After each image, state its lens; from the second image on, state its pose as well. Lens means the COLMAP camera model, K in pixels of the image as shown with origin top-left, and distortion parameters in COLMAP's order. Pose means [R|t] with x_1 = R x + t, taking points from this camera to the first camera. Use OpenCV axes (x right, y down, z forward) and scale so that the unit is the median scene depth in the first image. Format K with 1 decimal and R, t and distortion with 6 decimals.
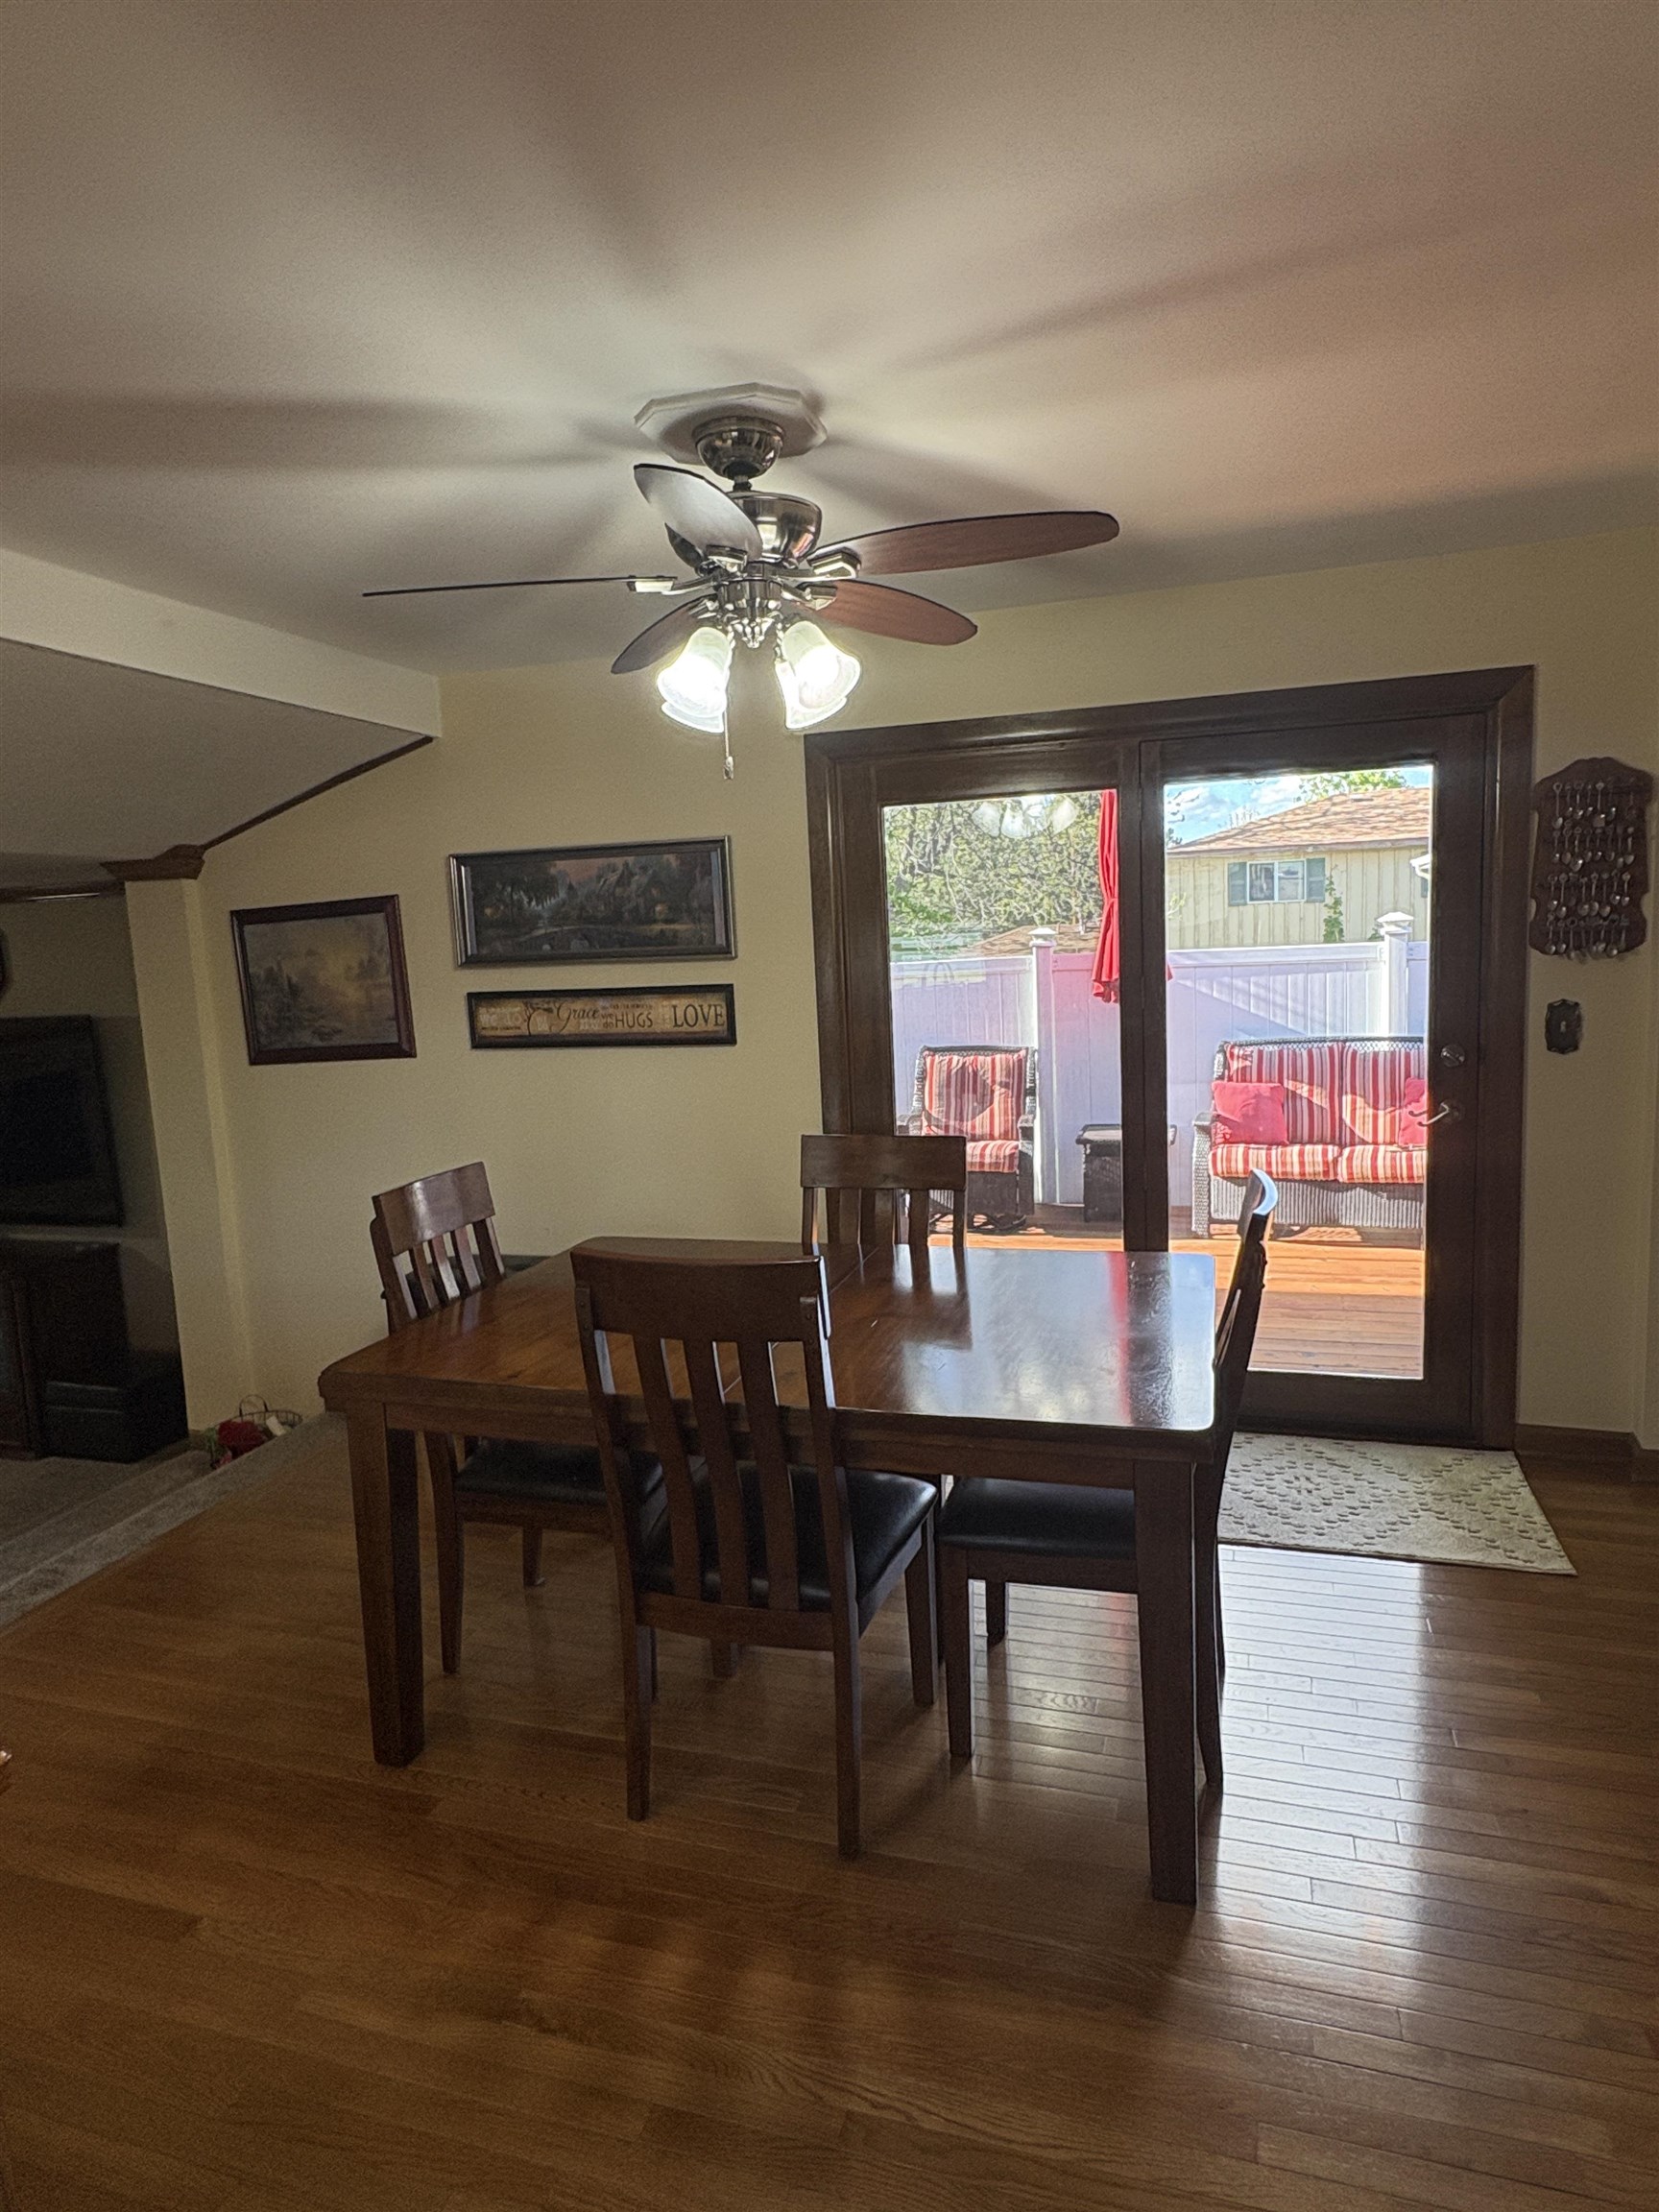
lens RADIAL K [[1270.0, 0, 826.7], [0, 1270.0, 1108.2], [0, 0, 1]] dist [0.001529, 0.001403]
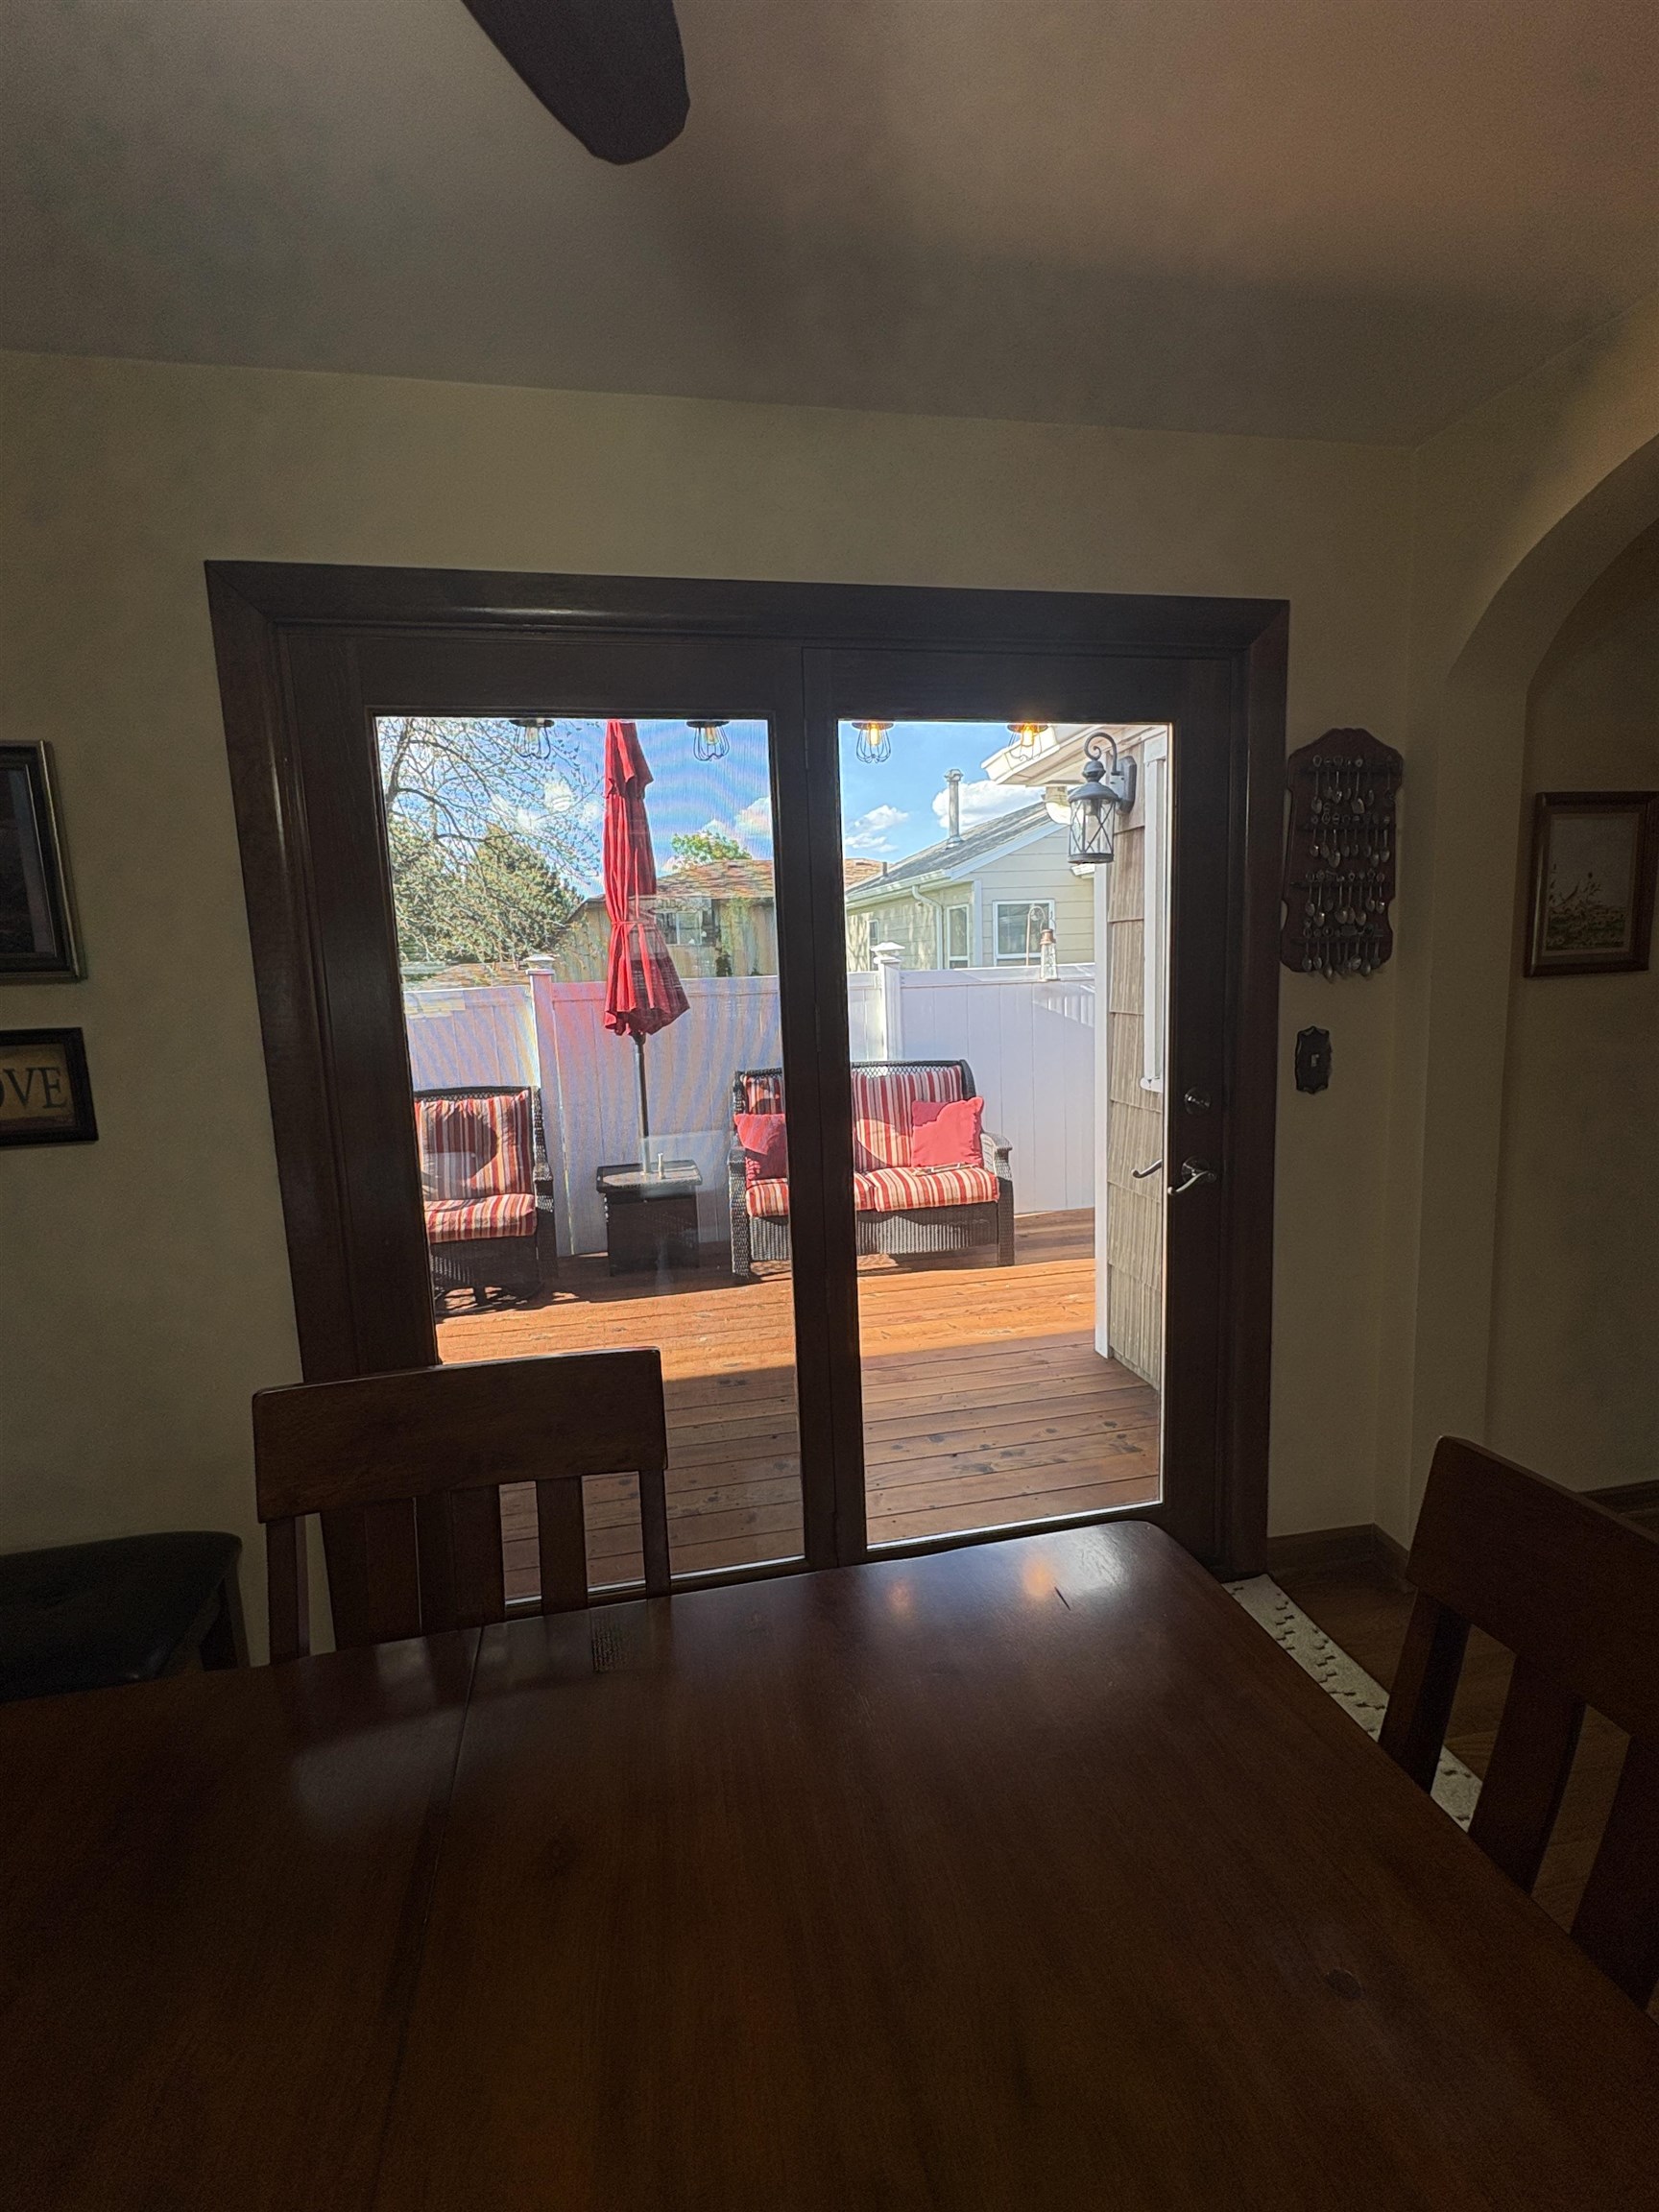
lens RADIAL K [[1037.7, 0, 843.6], [0, 1037.7, 1108.4], [0, 0, 1]] dist [0.001450, 0.000516]
pose [[0.873420, -0.059256, 0.483349, -0.007465], [0.062167, 0.998016, 0.010014, -0.049424], [-0.482983, 0.021302, 0.875371, 0.472709]]
